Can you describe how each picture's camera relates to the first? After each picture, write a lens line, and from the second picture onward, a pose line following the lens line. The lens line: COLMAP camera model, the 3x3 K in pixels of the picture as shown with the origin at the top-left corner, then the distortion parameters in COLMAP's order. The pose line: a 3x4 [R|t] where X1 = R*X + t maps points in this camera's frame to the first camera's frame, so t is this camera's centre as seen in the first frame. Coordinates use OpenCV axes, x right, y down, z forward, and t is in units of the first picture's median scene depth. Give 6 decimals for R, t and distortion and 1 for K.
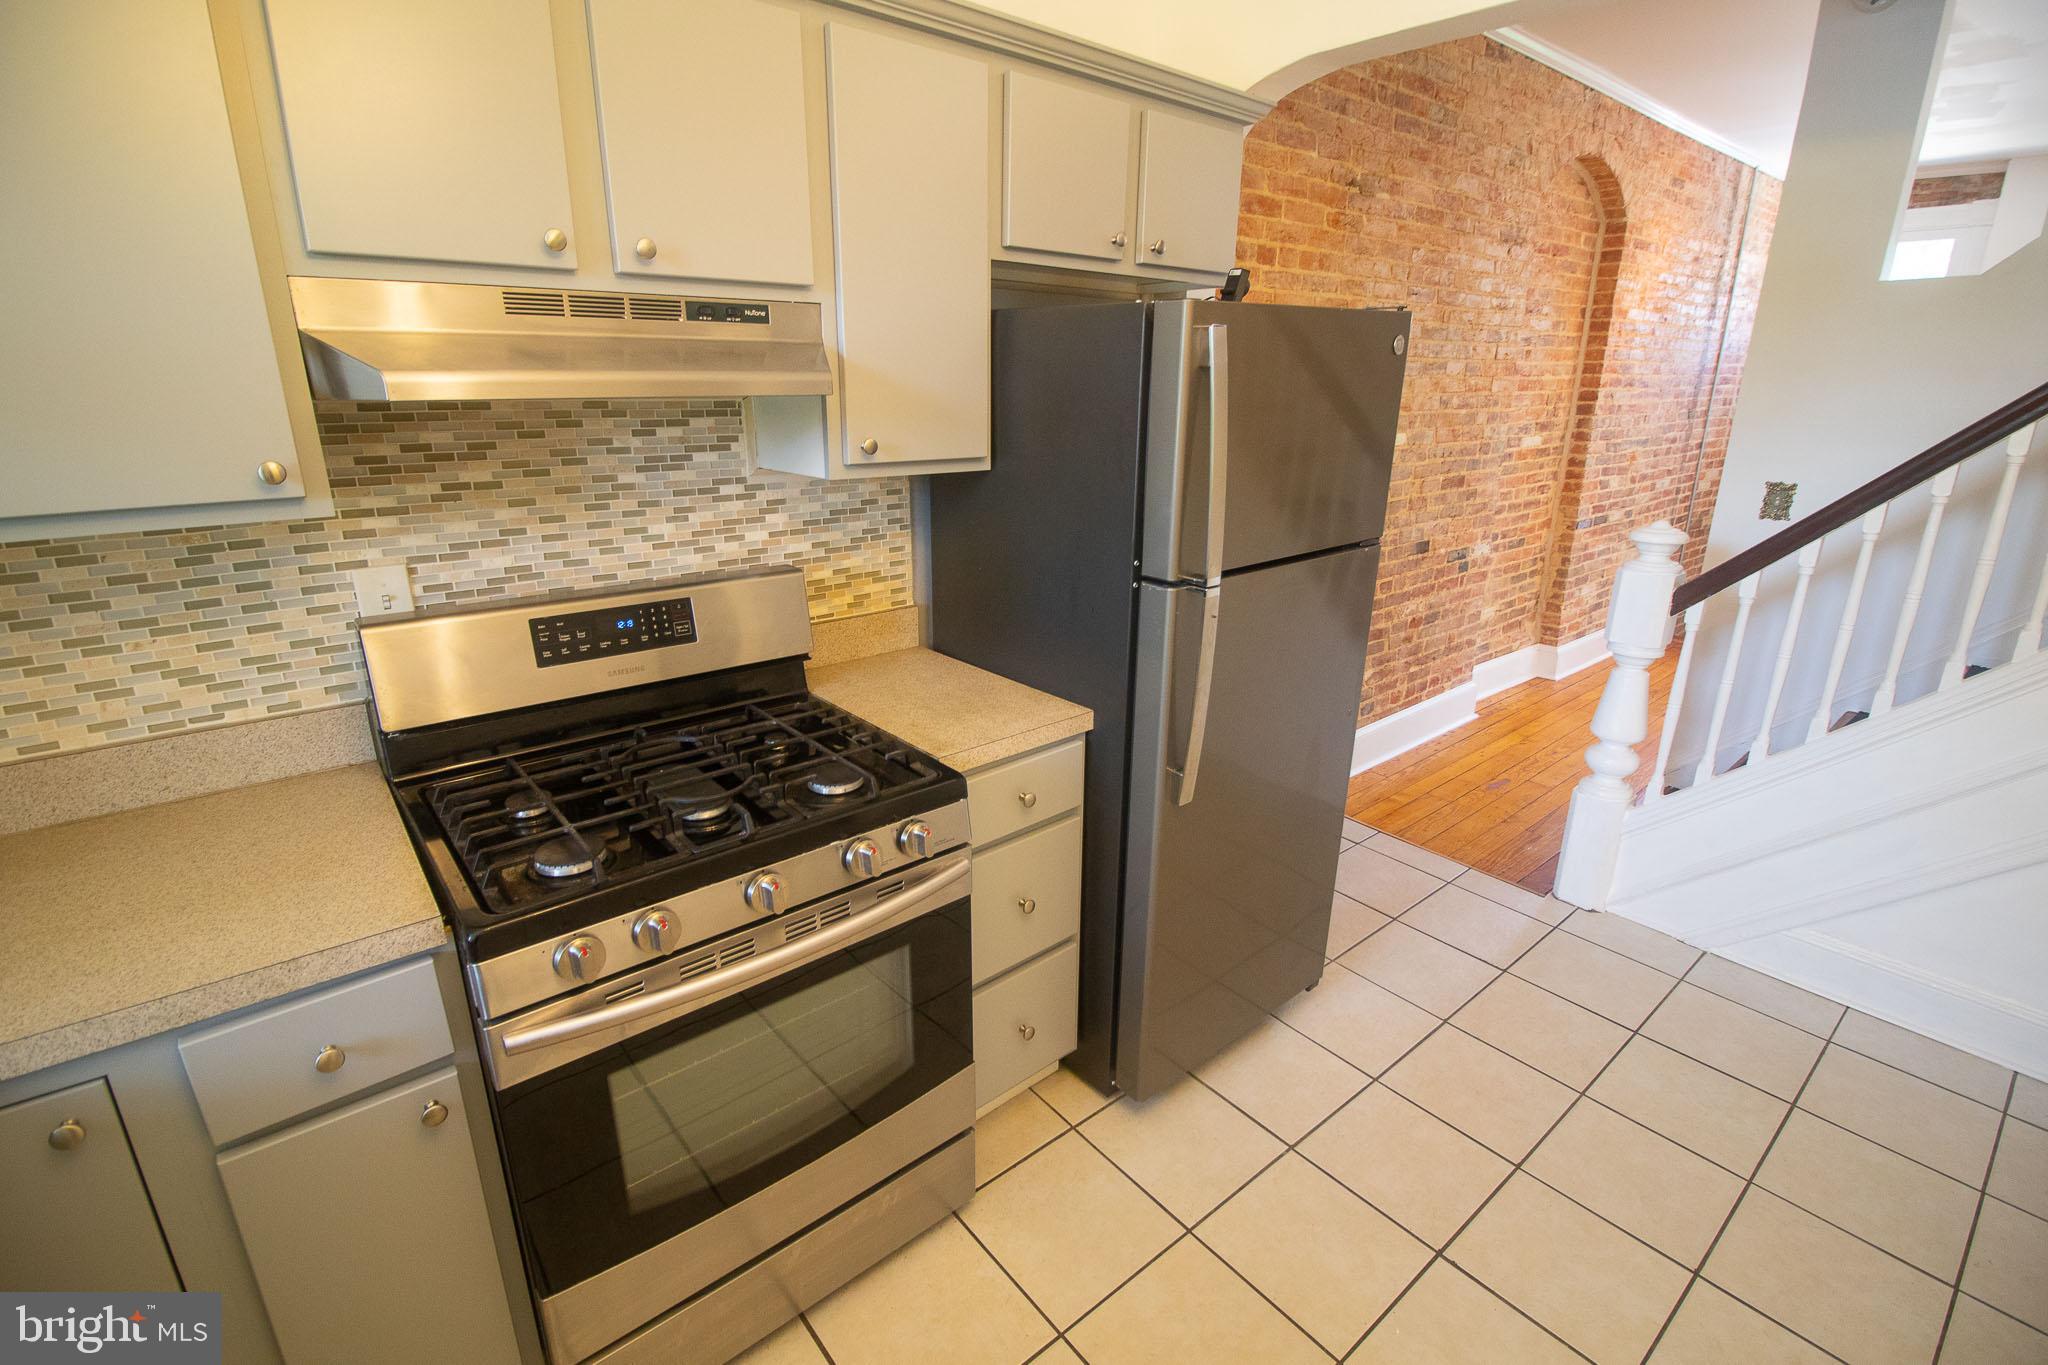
lens RADIAL K [[939.9, 0, 1019.1], [0, 939.9, 673.2], [0, 0, 1]] dist [-0.010712, -0.006445]
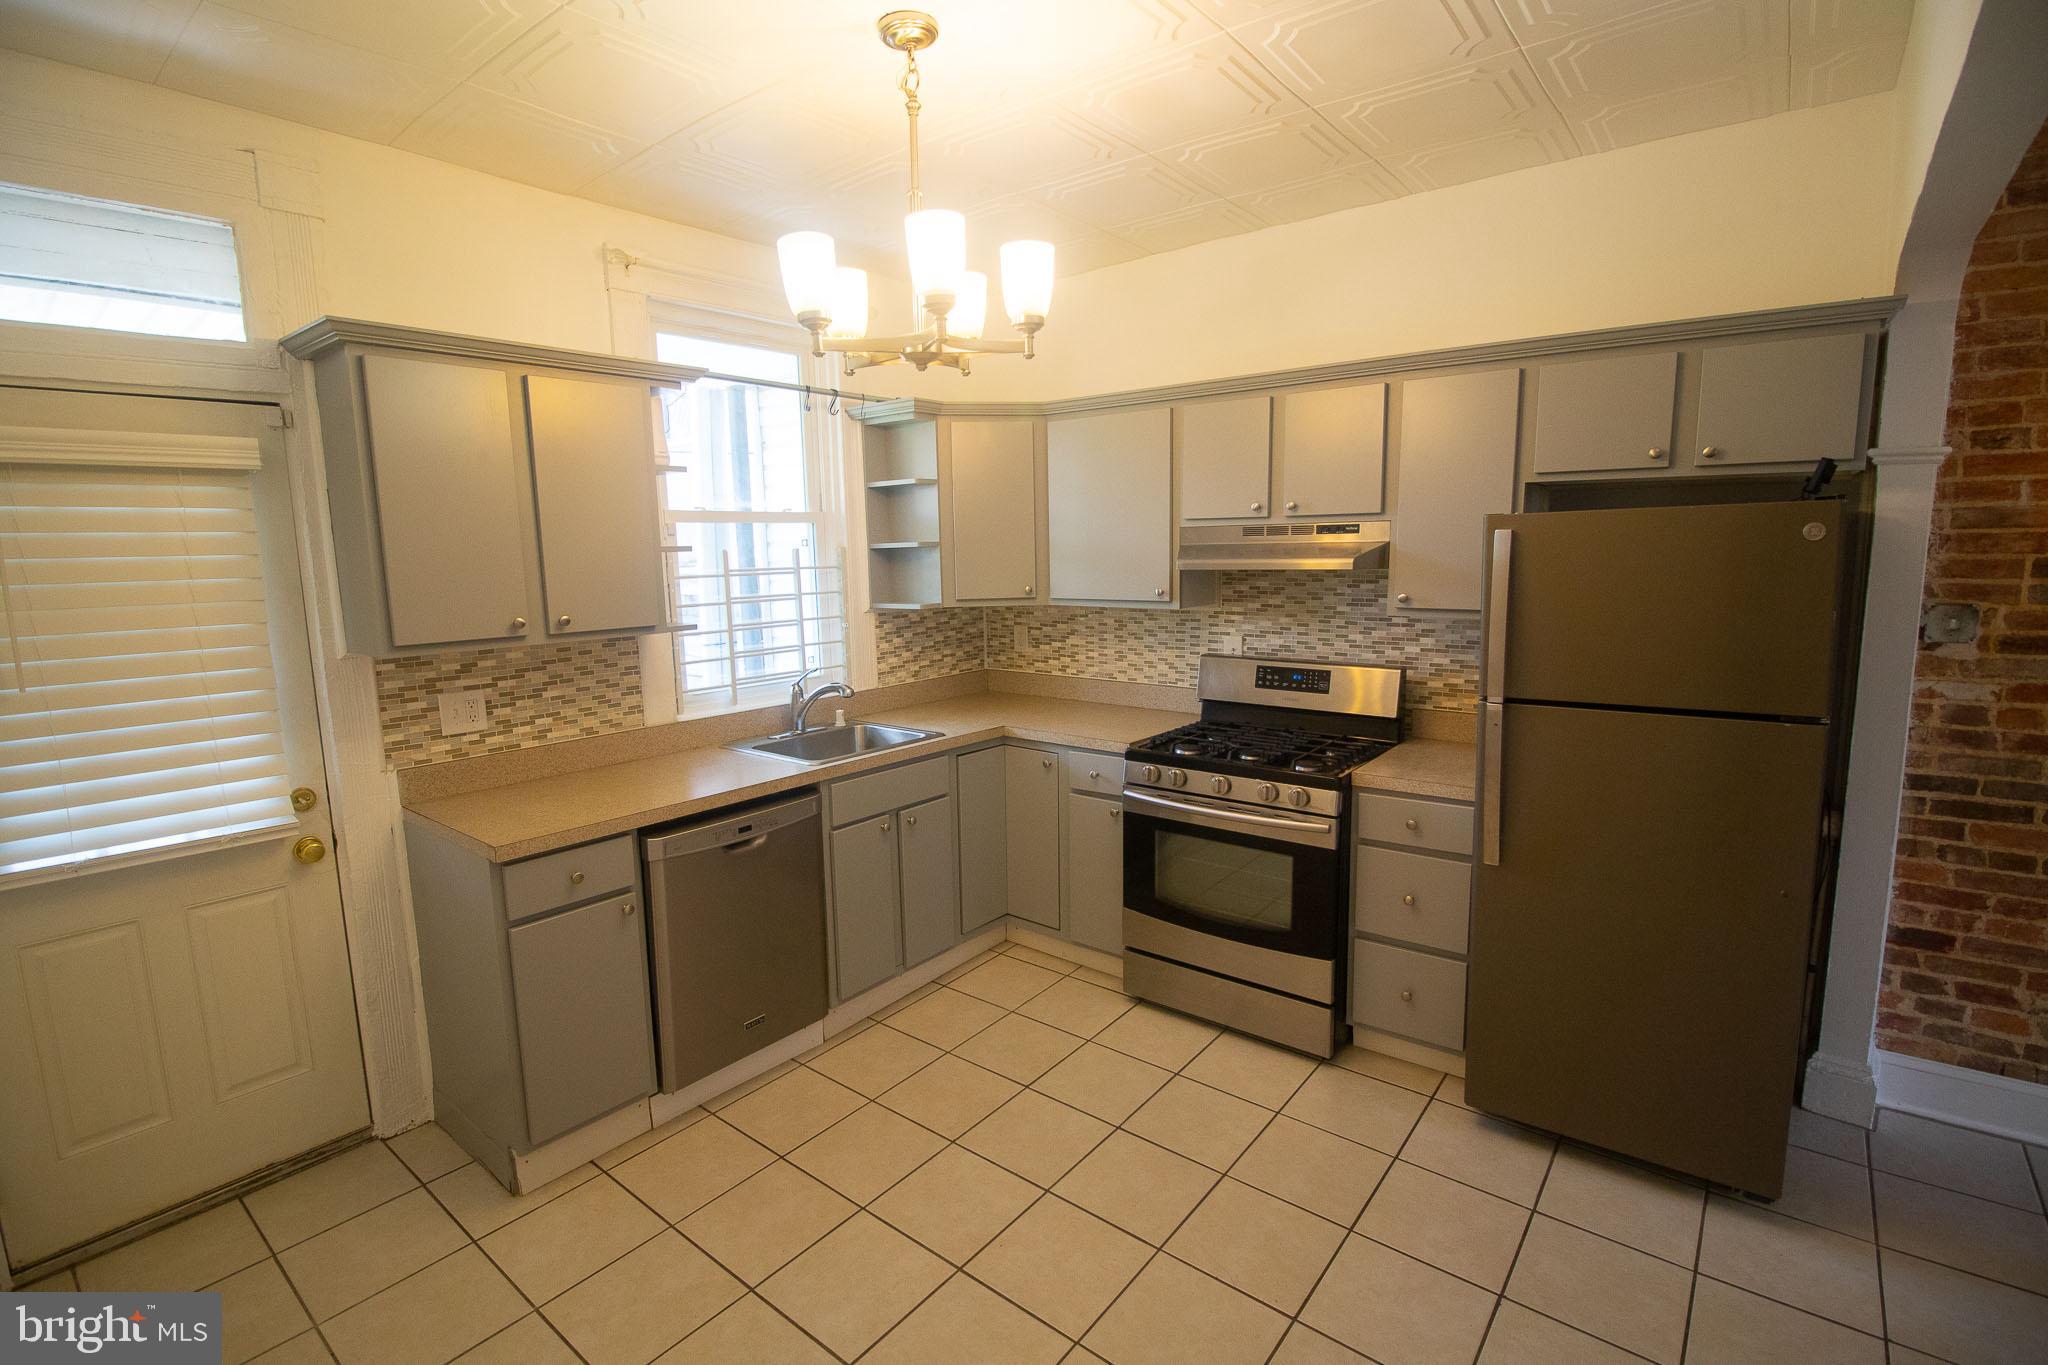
lens RADIAL K [[939.9, 0, 1020.9], [0, 939.9, 681.8], [0, 0, 1]] dist [-0.010712, -0.006445]
pose [[0.199912, 0.135410, -0.970412, 1.477904], [-0.270415, 0.959564, 0.078188, -0.041505], [0.941759, 0.246783, 0.228445, -0.019809]]
